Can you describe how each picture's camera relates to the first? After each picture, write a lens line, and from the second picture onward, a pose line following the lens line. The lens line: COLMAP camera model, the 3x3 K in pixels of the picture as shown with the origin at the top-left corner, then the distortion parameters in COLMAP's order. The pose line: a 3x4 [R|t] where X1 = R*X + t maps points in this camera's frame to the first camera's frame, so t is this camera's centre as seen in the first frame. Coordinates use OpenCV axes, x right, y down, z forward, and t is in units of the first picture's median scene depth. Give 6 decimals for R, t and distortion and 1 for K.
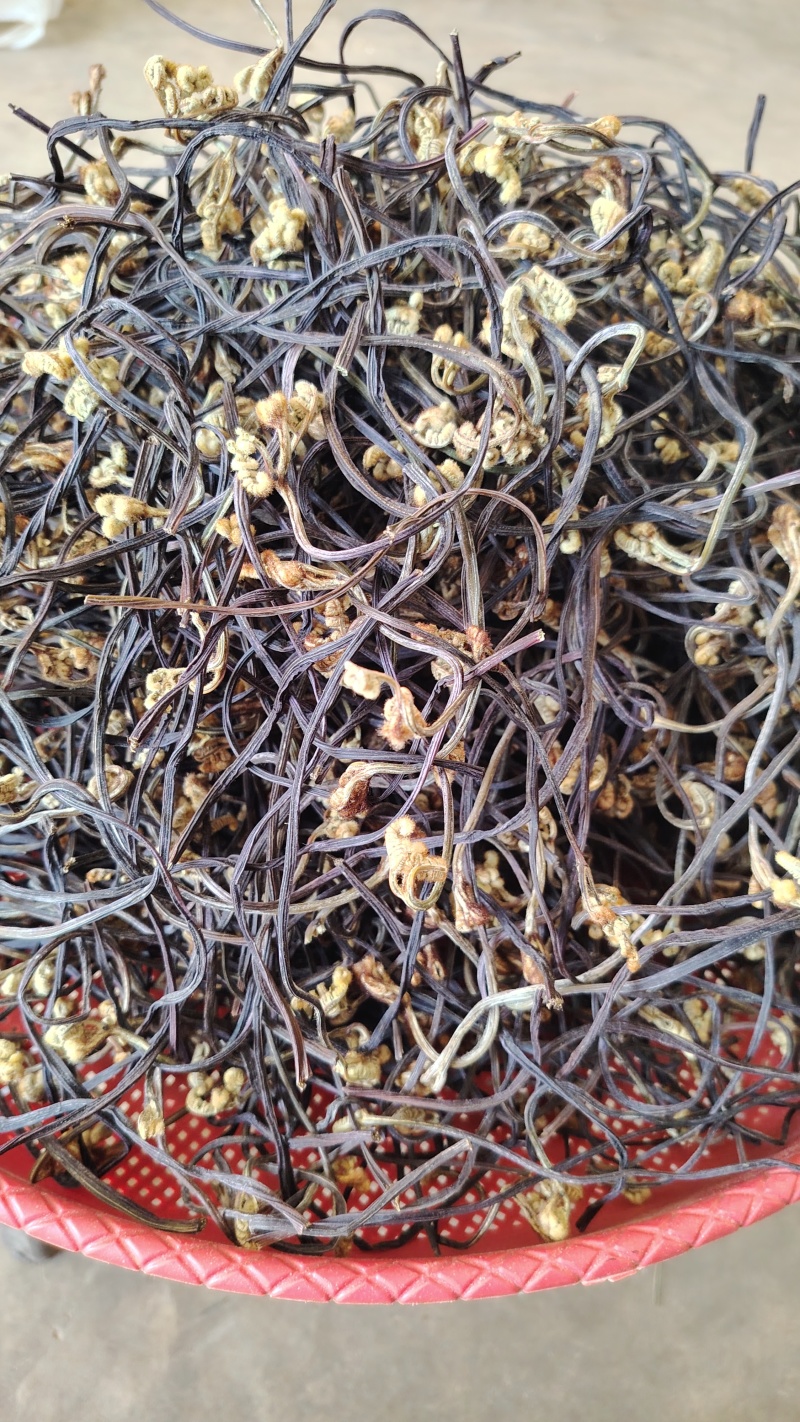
lens RADIAL K [[1012.3, 0, 388.7], [0, 1012.3, 710.7], [0, 0, 1]] dist [-0.012048, -0.002720]
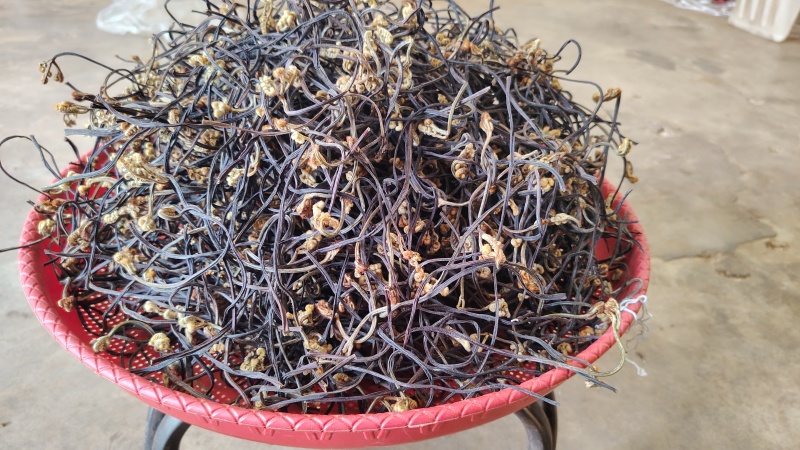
lens RADIAL K [[569.5, 0, 404.5], [0, 569.5, 226.6], [0, 0, 1]] dist [-0.012048, -0.002720]
pose [[0.999558, -0.029462, -0.004039, 0.189770], [0.027400, 0.965233, -0.259952, 0.445710], [0.011557, 0.259726, 0.965613, -0.319905]]
